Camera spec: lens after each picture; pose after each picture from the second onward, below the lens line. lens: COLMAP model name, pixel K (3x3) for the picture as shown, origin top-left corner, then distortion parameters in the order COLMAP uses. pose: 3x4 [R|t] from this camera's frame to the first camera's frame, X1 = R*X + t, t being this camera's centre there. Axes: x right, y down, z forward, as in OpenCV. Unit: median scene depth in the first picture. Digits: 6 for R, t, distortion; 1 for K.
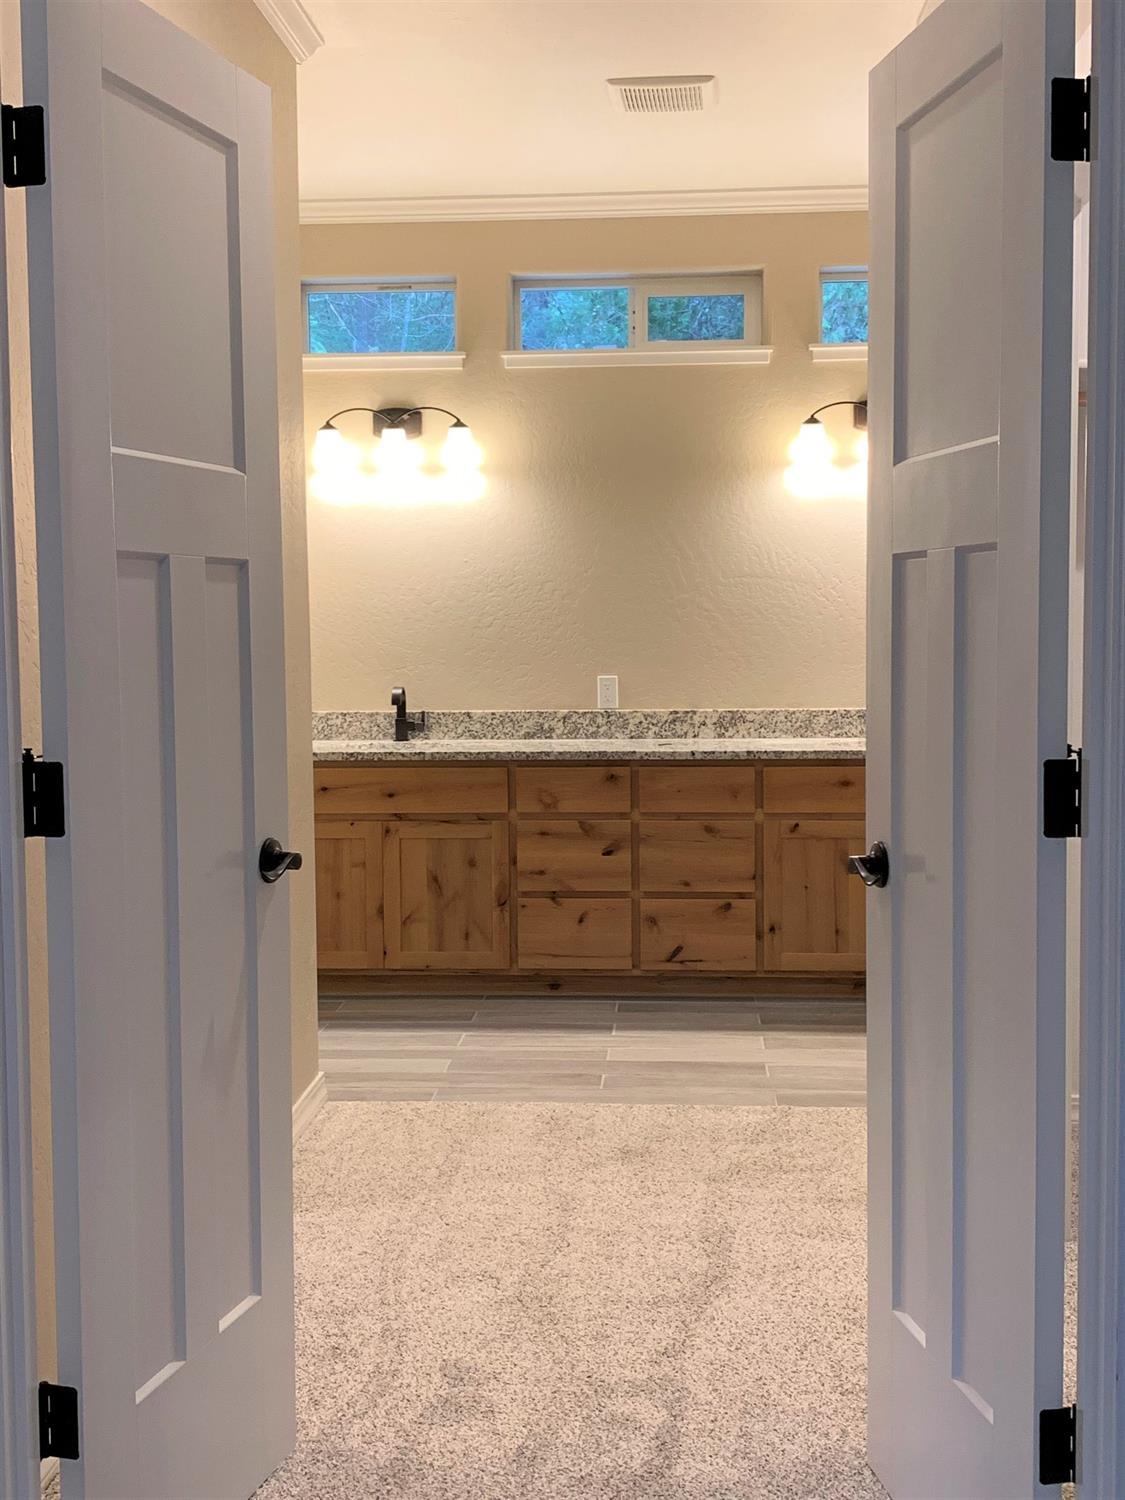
lens RADIAL K [[1783.9, 0, 557.1], [0, 1783.9, 751.7], [0, 0, 1]] dist [0.088404, 0.000000]
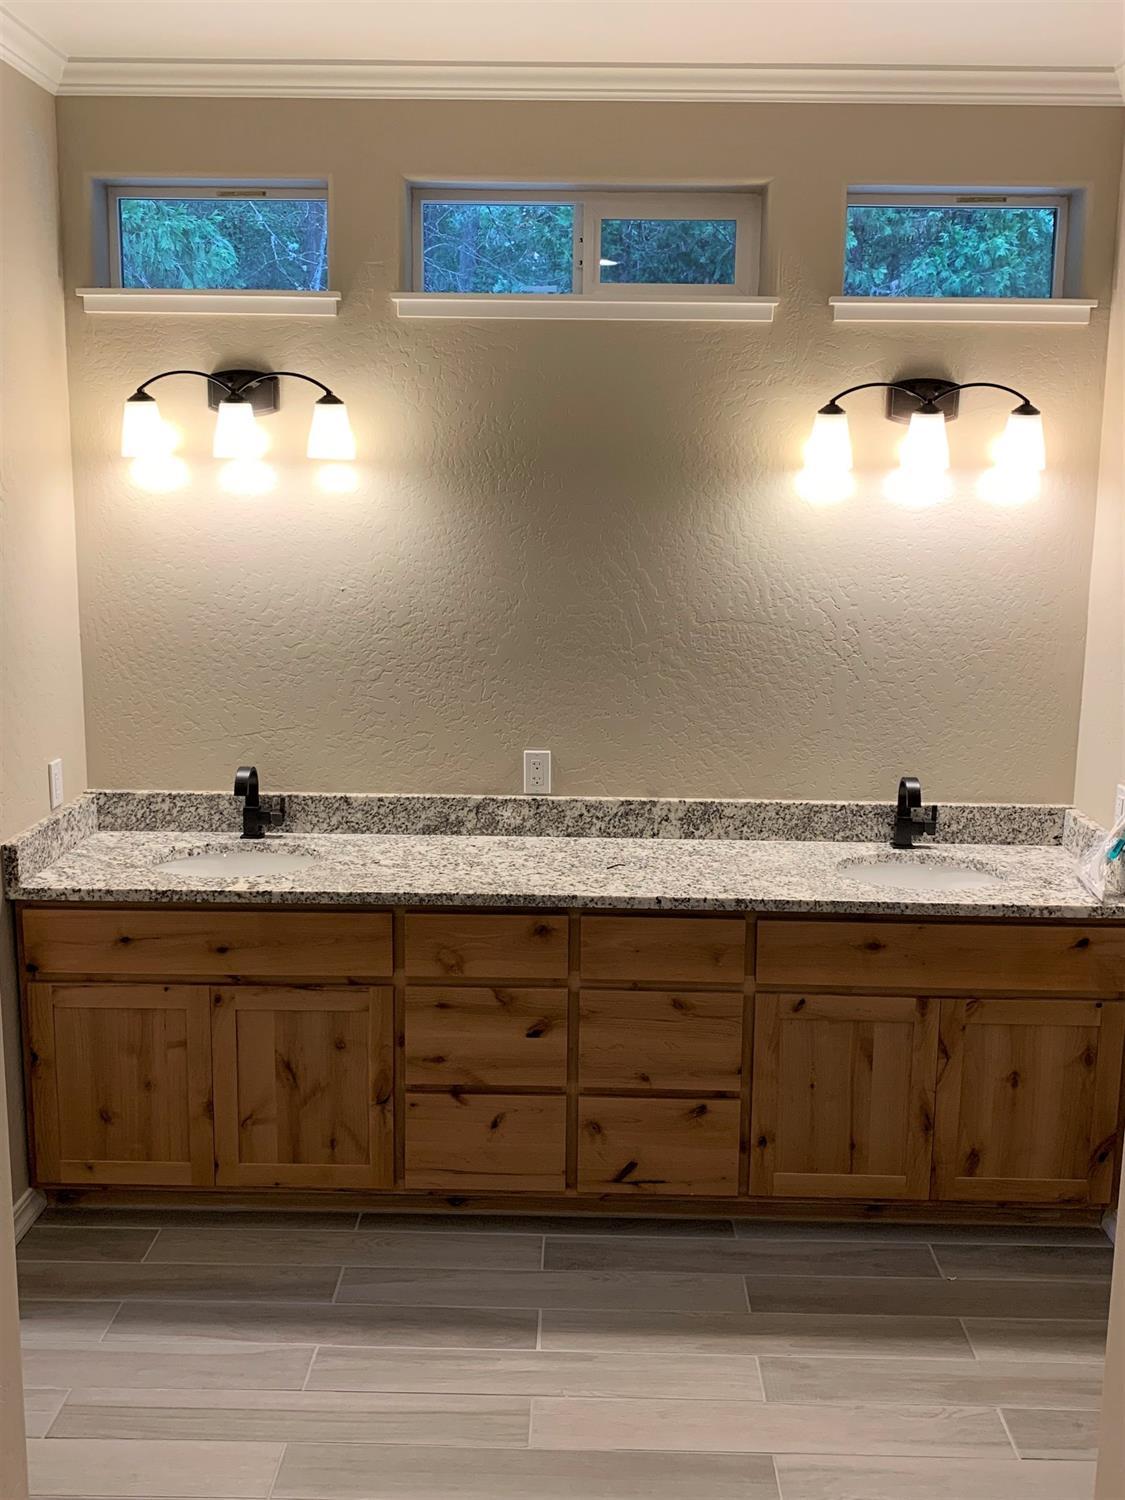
lens RADIAL K [[1491.8, 0, 571.1], [0, 1491.8, 748.4], [0, 0, 1]] dist [0.066319, 0.000000]
pose [[0.998273, 0.012681, 0.057357, 0.007573], [-0.018557, 0.994499, 0.103091, -0.114948], [-0.055734, -0.103978, 0.993017, 0.419437]]
